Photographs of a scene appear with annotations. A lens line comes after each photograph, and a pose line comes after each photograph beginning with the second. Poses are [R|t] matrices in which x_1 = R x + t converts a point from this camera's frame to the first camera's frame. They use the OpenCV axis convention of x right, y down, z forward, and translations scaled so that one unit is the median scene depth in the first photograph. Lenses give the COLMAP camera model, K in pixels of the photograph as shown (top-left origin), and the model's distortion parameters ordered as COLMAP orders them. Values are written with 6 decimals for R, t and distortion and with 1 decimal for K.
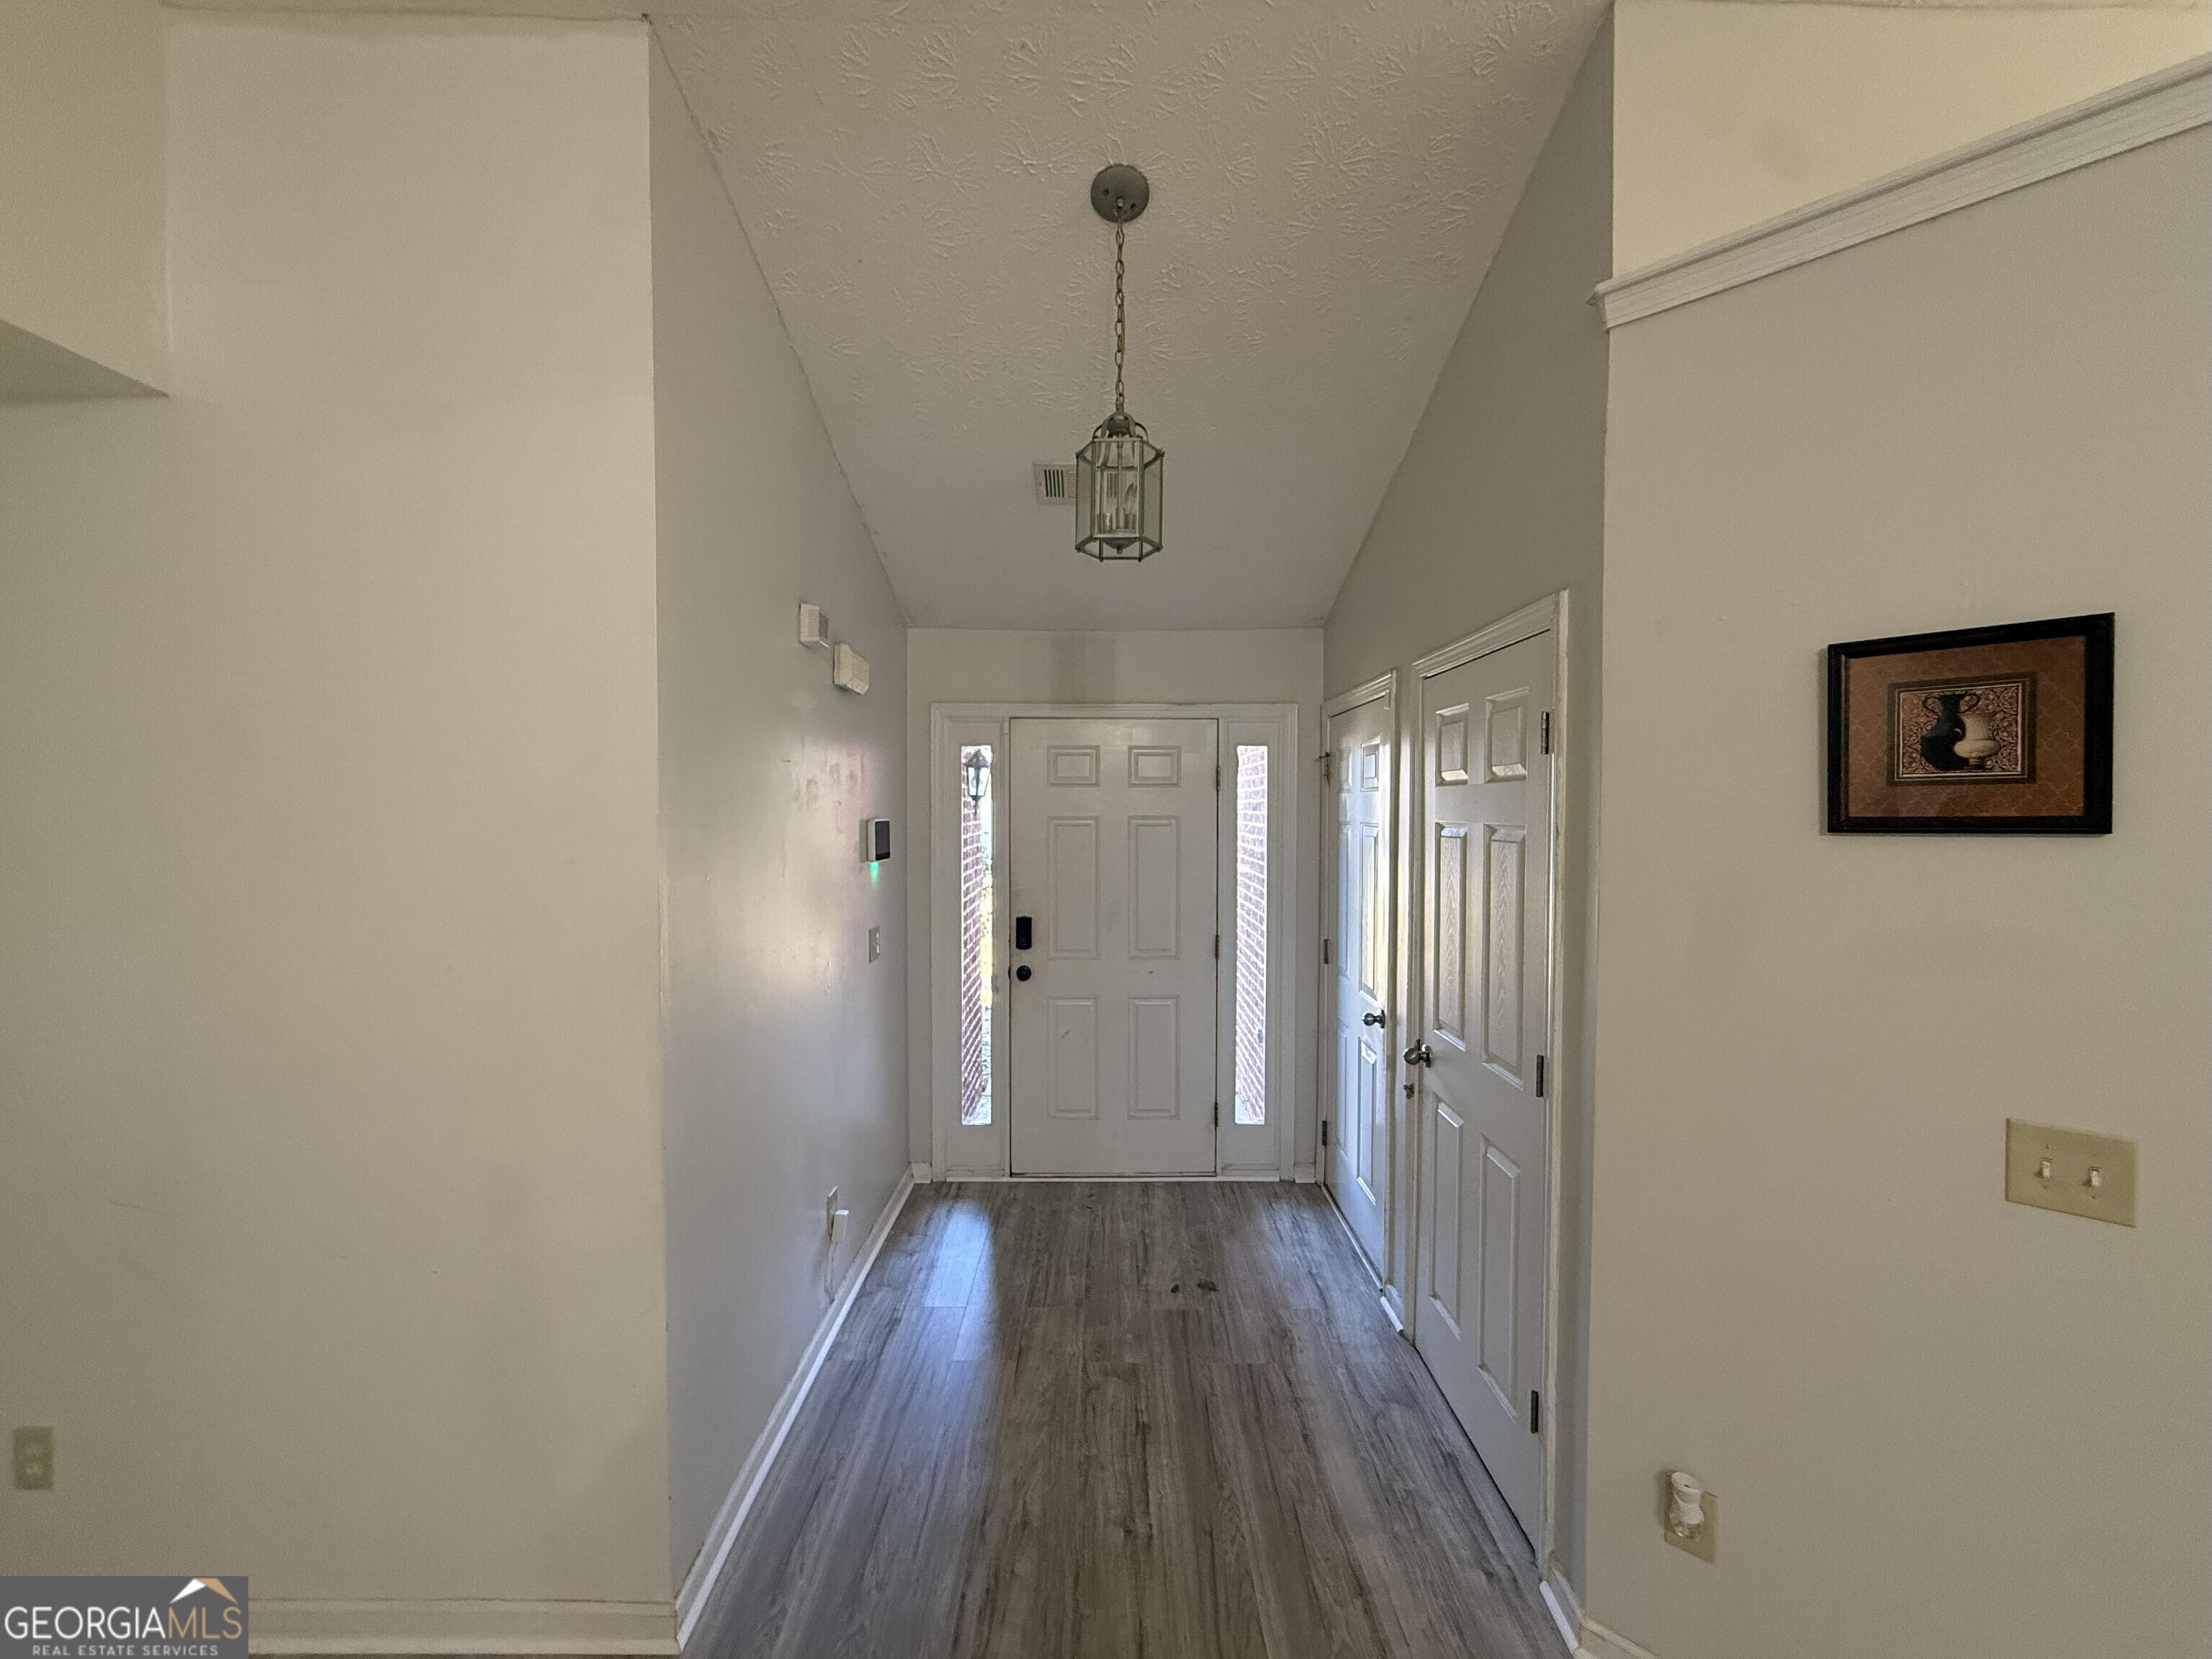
lens RADIAL K [[876.3, 0, 1102.6], [0, 876.3, 825.6], [0, 0, 1]] dist [-0.000241, -0.000023]
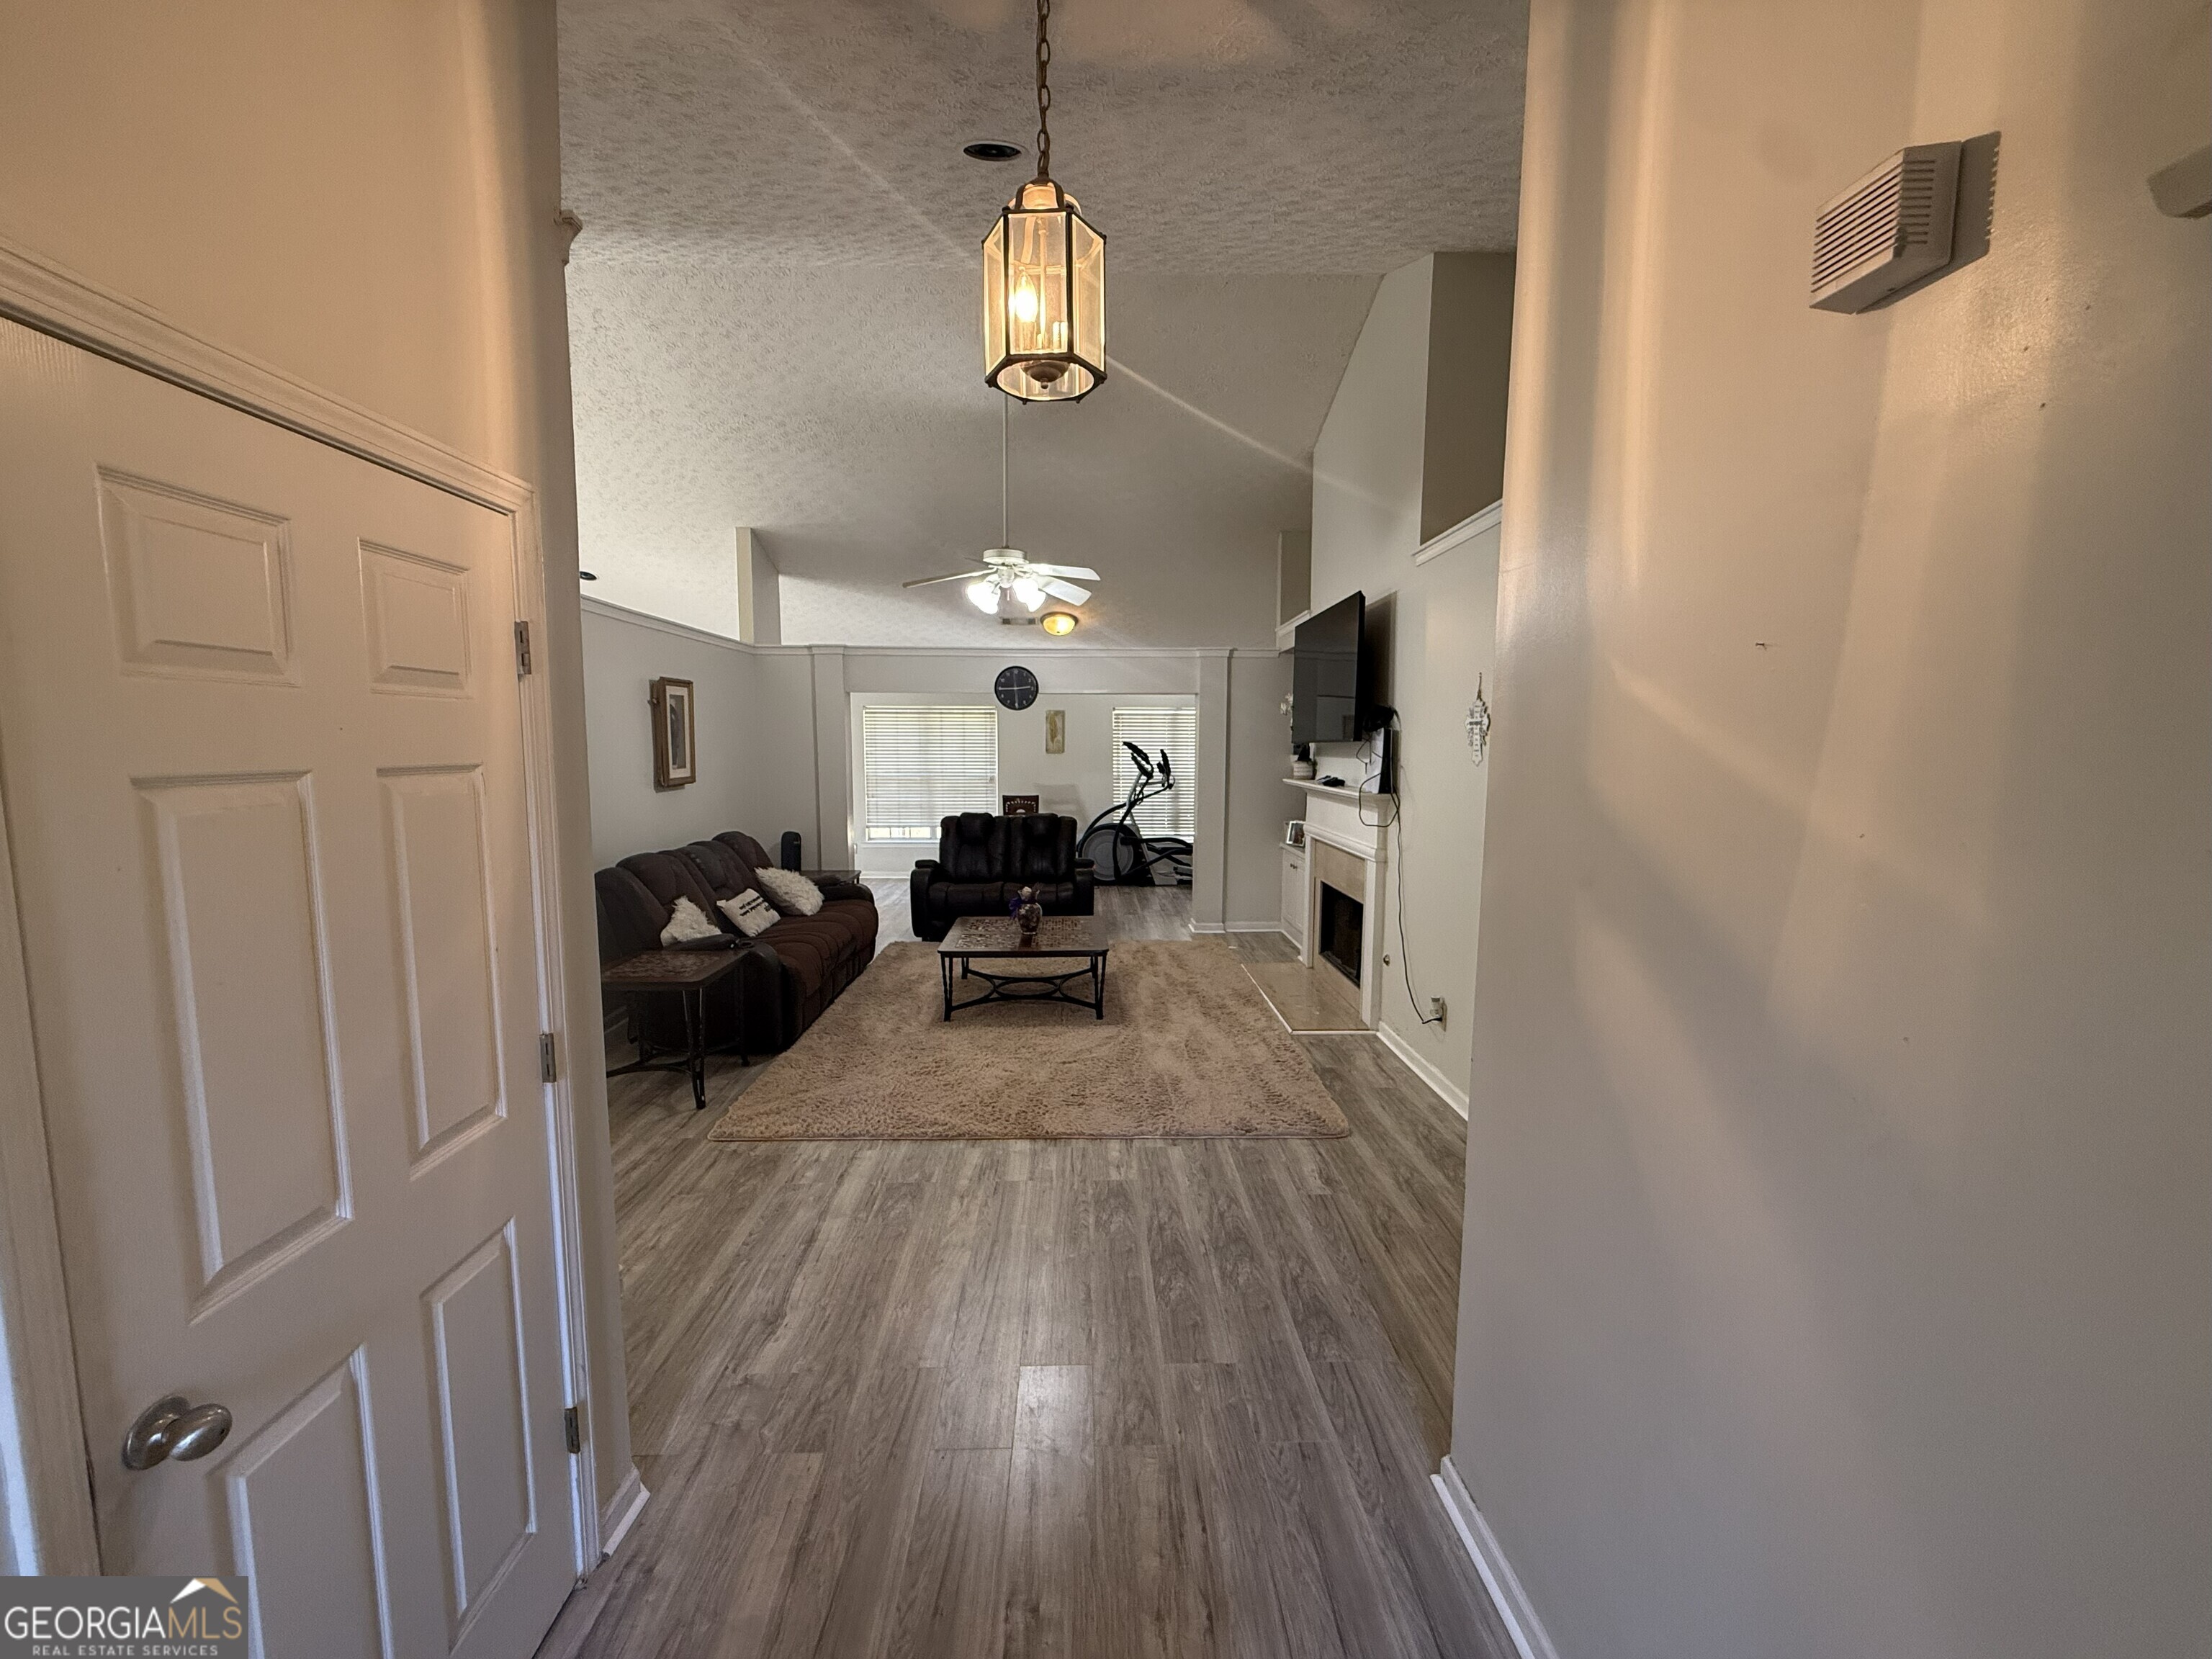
lens RADIAL K [[876.3, 0, 1104.6], [0, 876.3, 830.1], [0, 0, 1]] dist [-0.000241, -0.000023]
pose [[-0.999491, -0.001503, -0.031875, -0.010253], [-0.005131, 0.993462, 0.114049, -0.032846], [0.031495, 0.114155, -0.992964, 1.780686]]
